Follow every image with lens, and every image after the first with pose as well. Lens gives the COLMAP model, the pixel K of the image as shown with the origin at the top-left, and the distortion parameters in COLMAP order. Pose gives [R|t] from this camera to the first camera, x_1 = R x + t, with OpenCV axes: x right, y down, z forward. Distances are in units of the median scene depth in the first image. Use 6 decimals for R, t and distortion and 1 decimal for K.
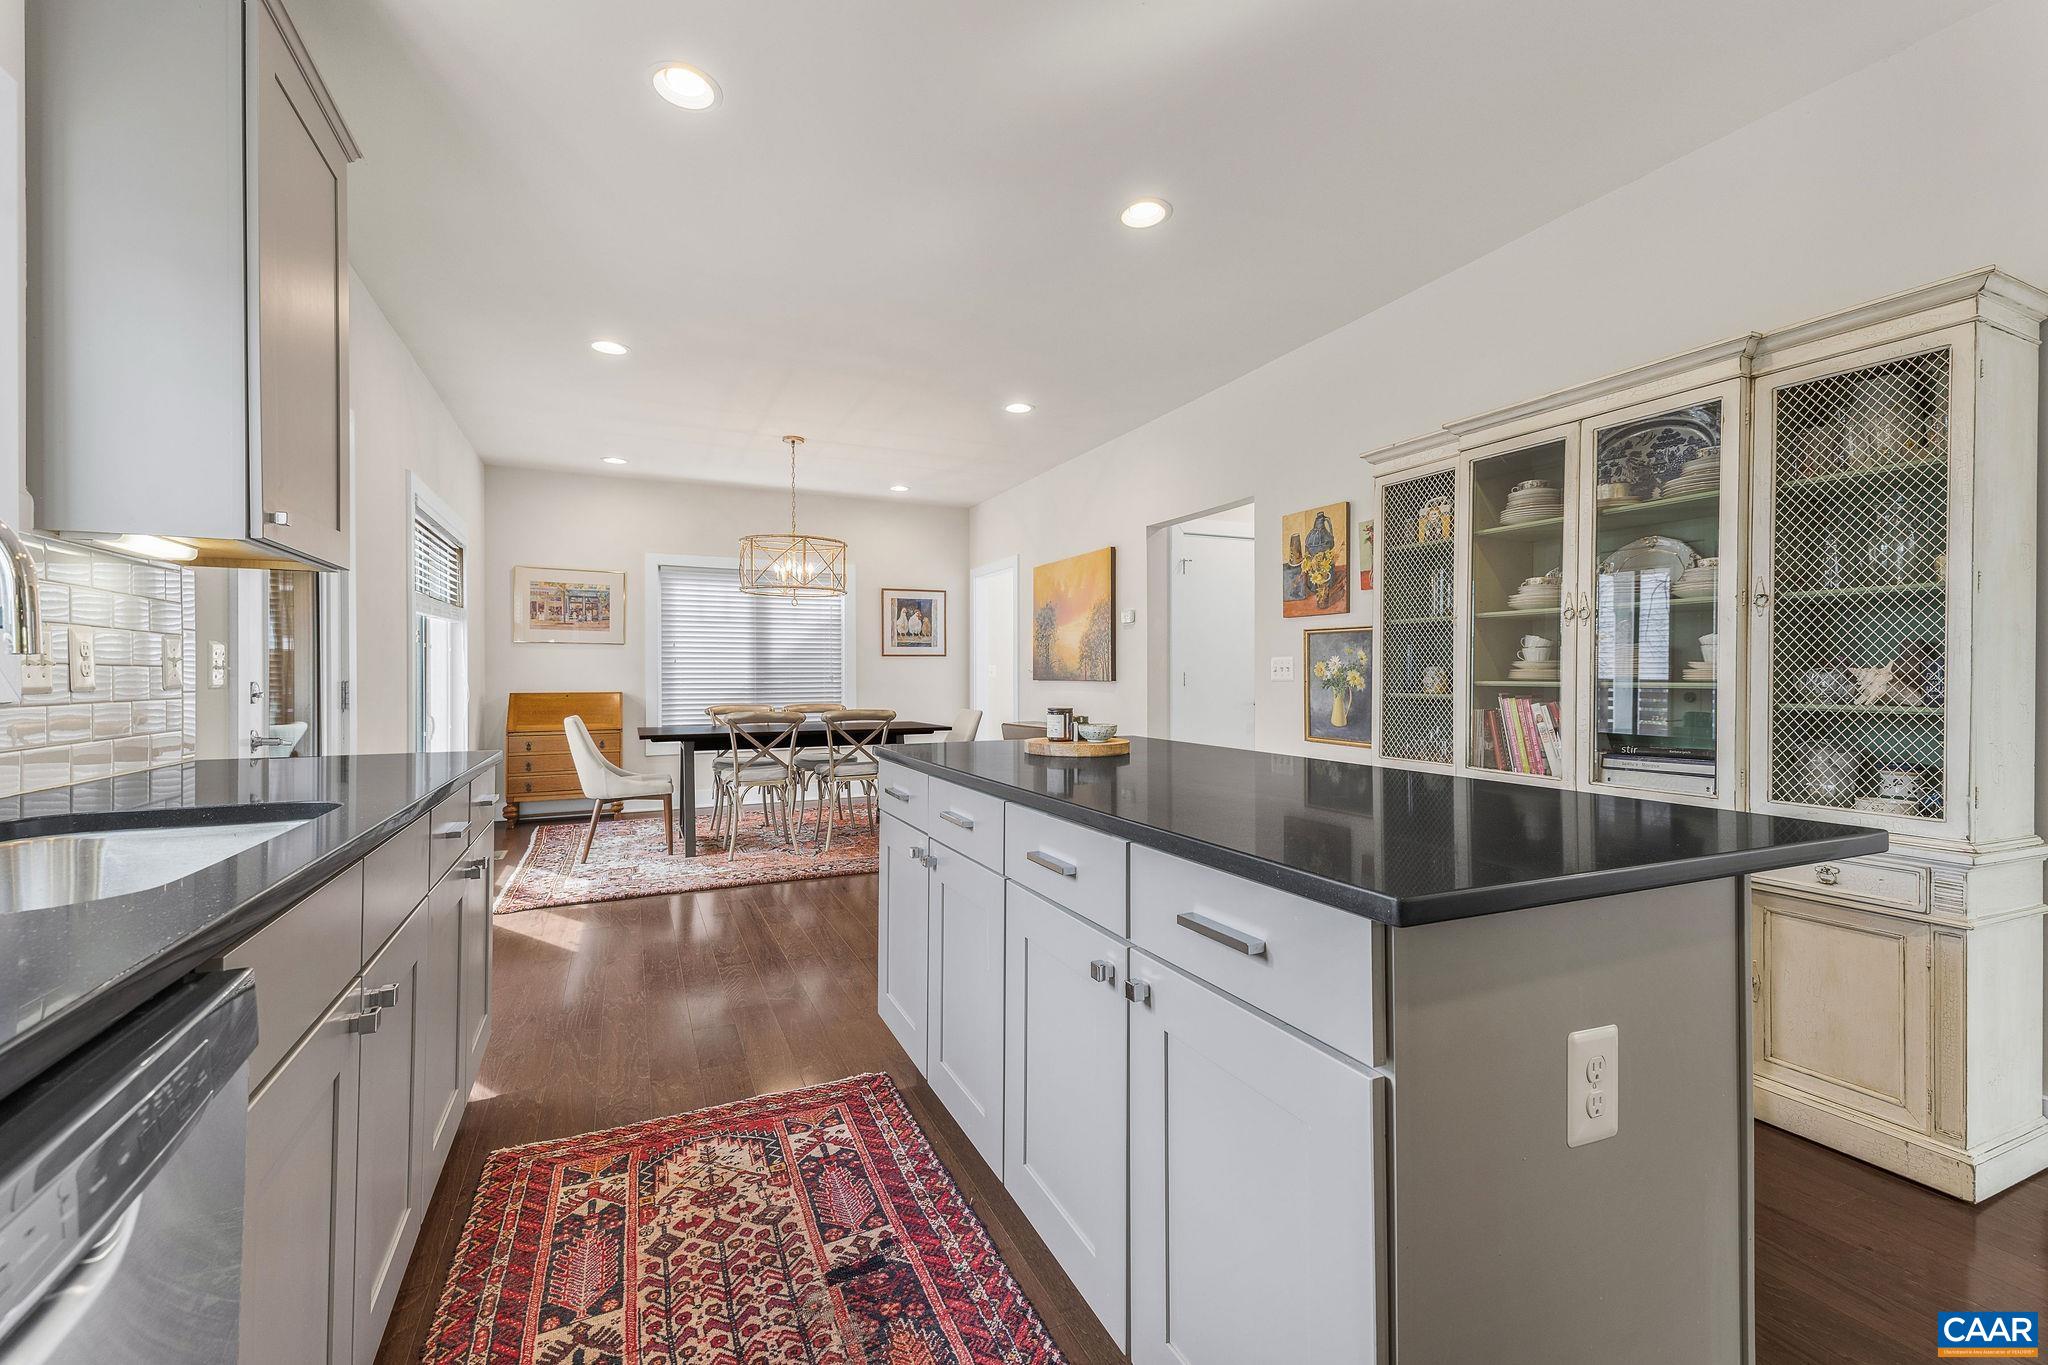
lens RADIAL K [[841.5, 0, 1013.2], [0, 841.5, 673.3], [0, 0, 1]] dist [-0.000110, -0.000048]
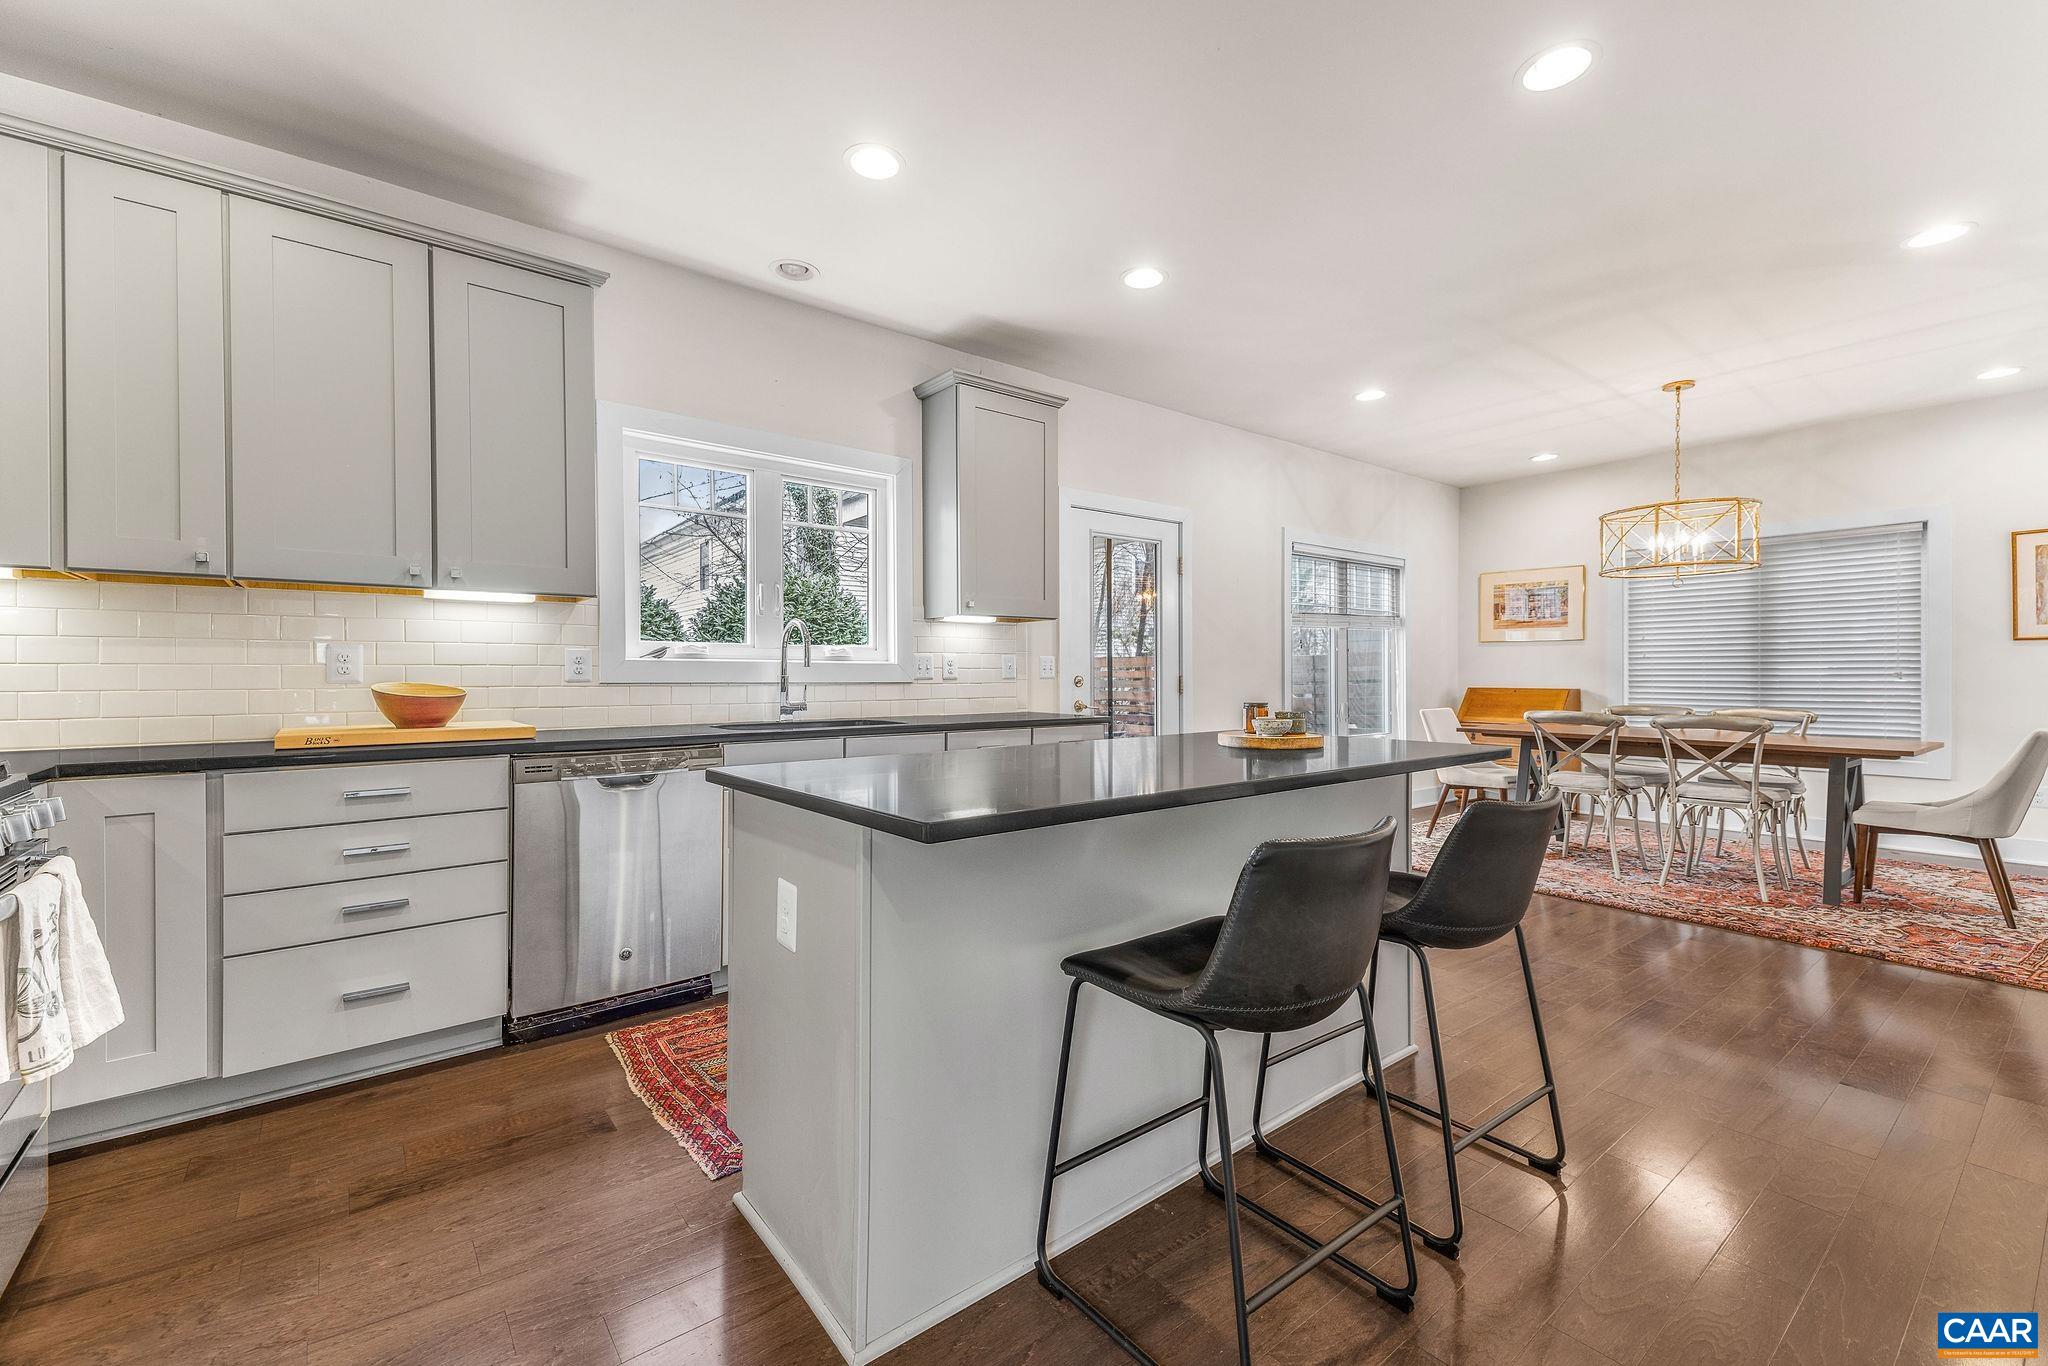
lens RADIAL K [[841.5, 0, 1013.2], [0, 841.5, 673.8], [0, 0, 1]] dist [-0.000110, -0.000048]
pose [[0.227766, 0.002564, -0.973713, 0.354221], [0.002572, 0.999991, 0.003235, -0.000299], [0.973713, -0.003241, 0.227757, 0.154293]]
